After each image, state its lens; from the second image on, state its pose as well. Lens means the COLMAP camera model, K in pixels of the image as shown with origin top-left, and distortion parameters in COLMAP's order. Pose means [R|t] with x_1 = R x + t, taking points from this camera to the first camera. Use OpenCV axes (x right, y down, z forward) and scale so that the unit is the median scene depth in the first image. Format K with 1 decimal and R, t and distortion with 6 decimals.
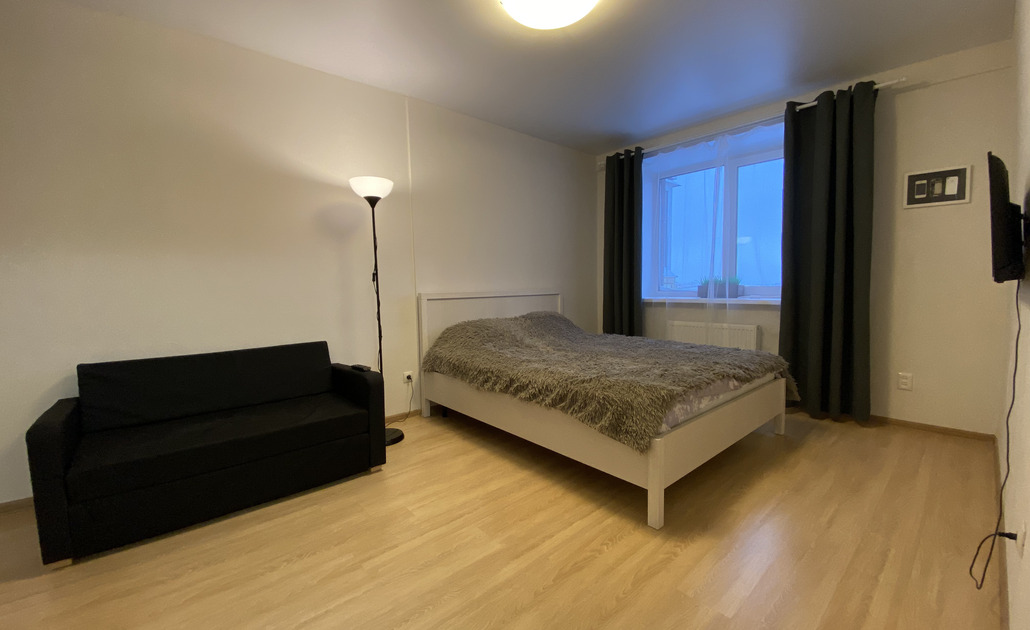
lens RADIAL K [[412.2, 0, 516.4], [0, 412.2, 317.4], [0, 0, 1]] dist [0.056779, -0.054961]
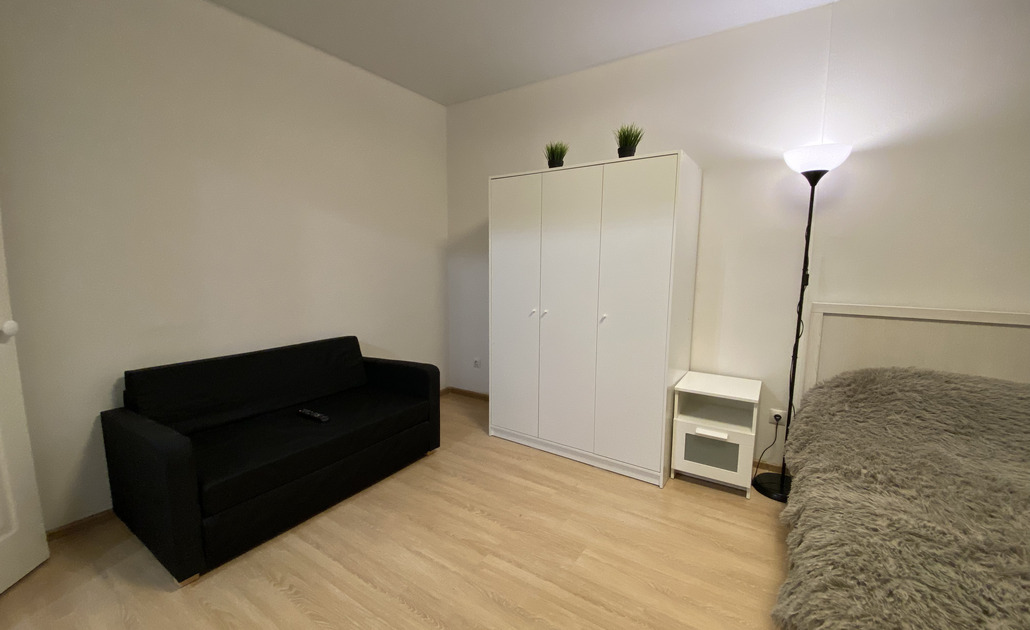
lens RADIAL K [[412.2, 0, 516.4], [0, 412.2, 317.4], [0, 0, 1]] dist [0.056779, -0.054961]
pose [[0.294247, 0.145337, -0.944614, 0.486691], [-0.116621, 0.986444, 0.115445, -0.116588], [0.948587, 0.076193, 0.307208, 0.593222]]
